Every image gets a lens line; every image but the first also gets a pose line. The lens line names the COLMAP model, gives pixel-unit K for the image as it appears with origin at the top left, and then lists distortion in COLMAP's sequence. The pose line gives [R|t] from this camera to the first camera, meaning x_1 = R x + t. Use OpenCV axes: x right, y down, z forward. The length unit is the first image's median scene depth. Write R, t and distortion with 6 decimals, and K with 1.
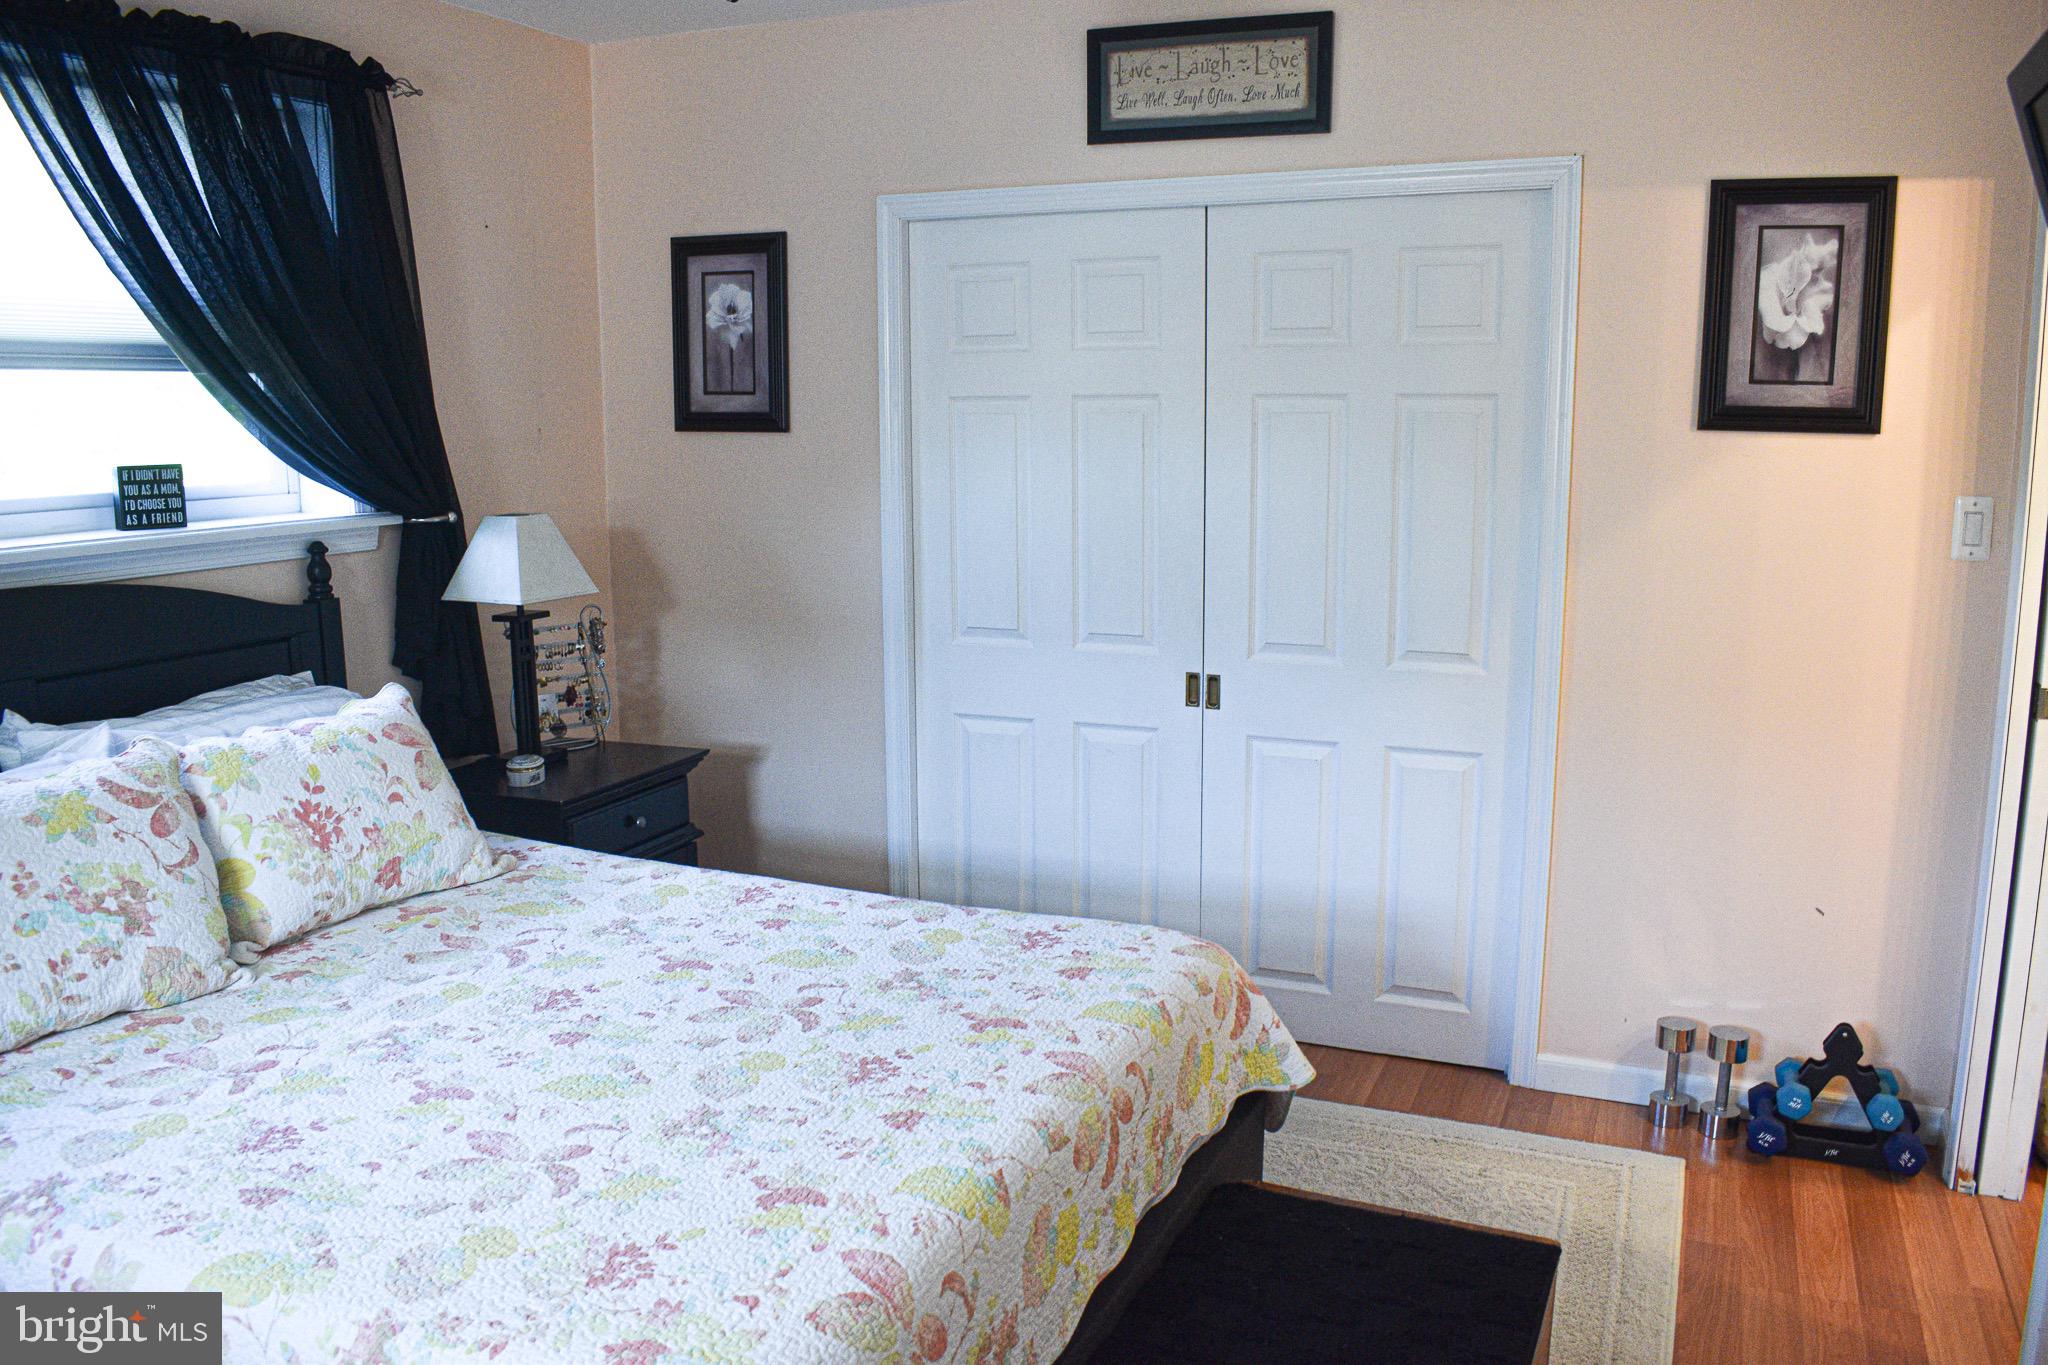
lens RADIAL K [[1594.4, 0, 1023.7], [0, 1594.4, 688.5], [0, 0, 1]] dist [-0.097937, 0.019321]
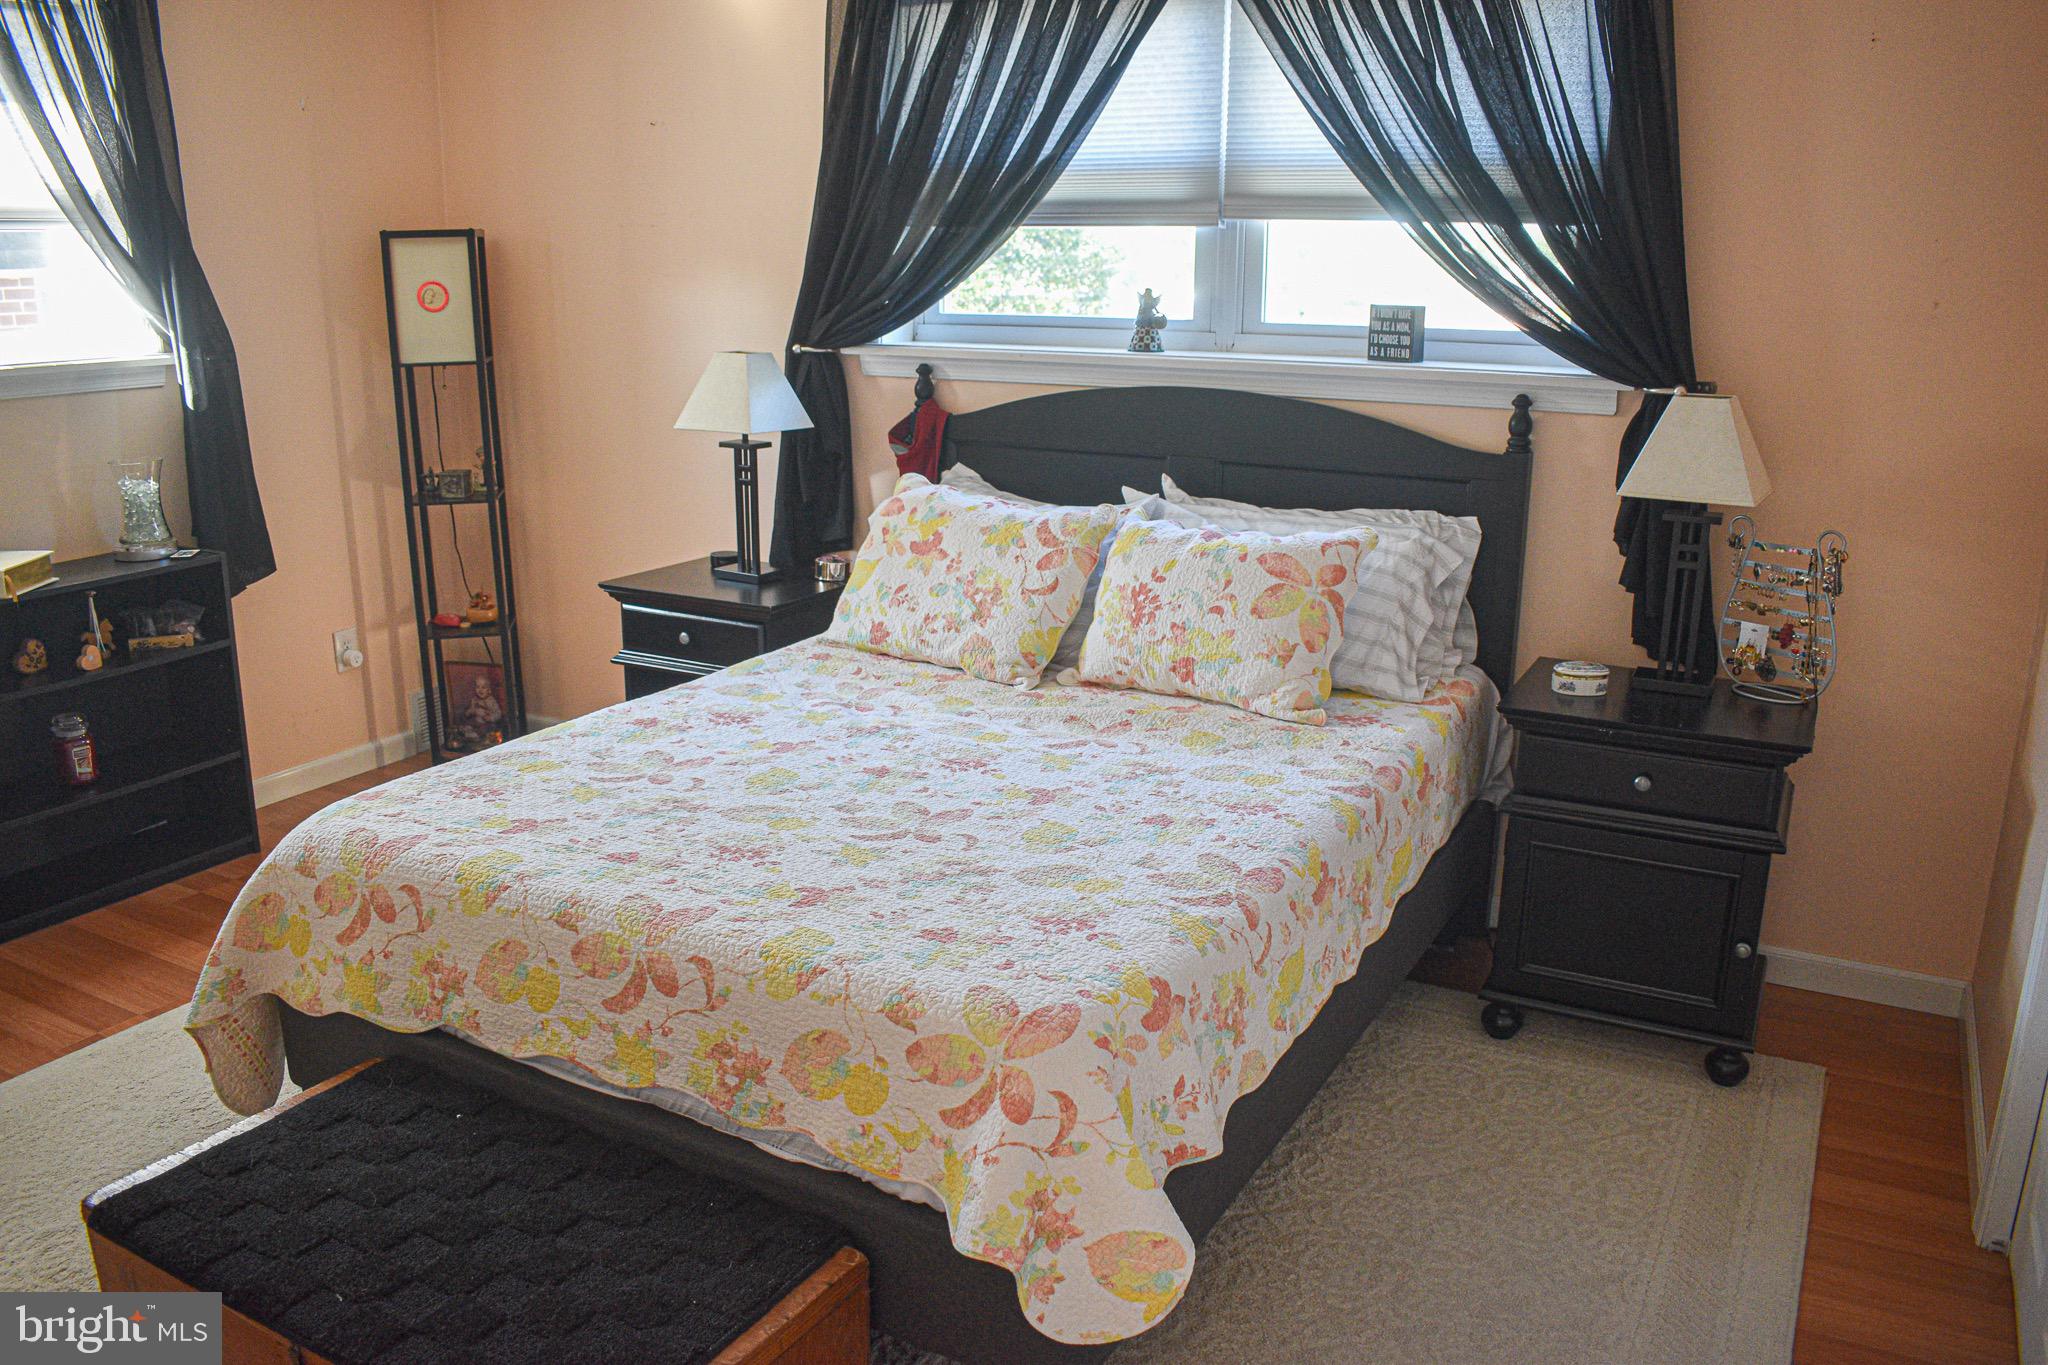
lens RADIAL K [[1594.4, 0, 1036.1], [0, 1594.4, 698.7], [0, 0, 1]] dist [-0.097937, 0.019321]
pose [[-0.086999, 0.273163, -0.958026, 0.739123], [-0.180212, 0.941491, 0.284813, -0.176728], [0.979773, 0.197426, -0.032681, 0.954841]]
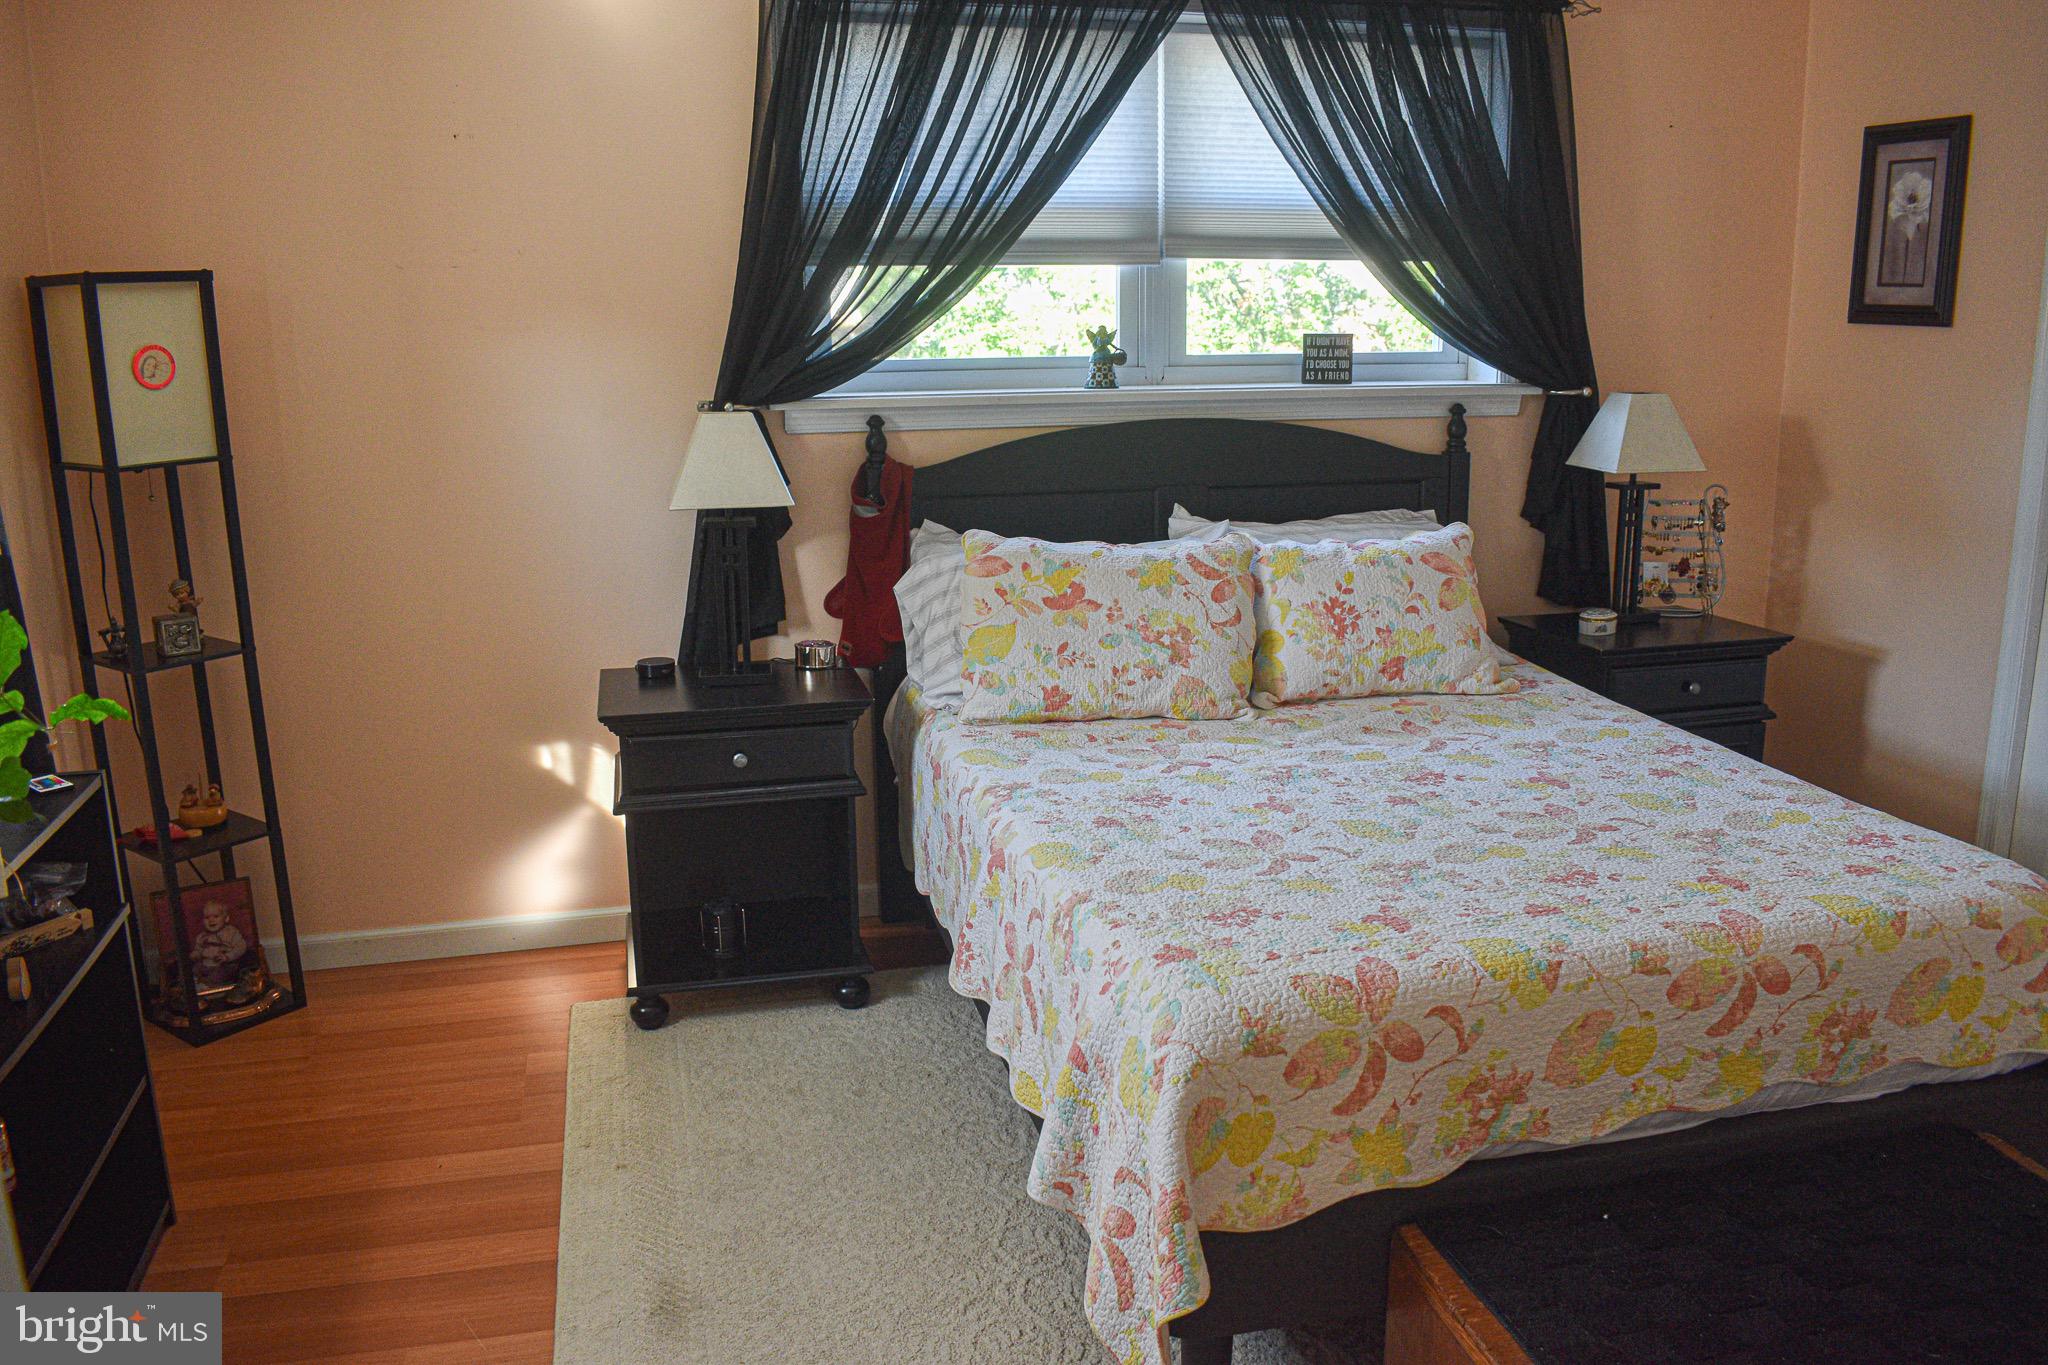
lens RADIAL K [[1594.4, 0, 1033.7], [0, 1594.4, 690.1], [0, 0, 1]] dist [-0.097937, 0.019321]
pose [[0.613349, 0.183111, -0.768292, 0.397393], [-0.131597, 0.982849, 0.129190, 0.010360], [0.778772, 0.021867, 0.626926, -0.010085]]
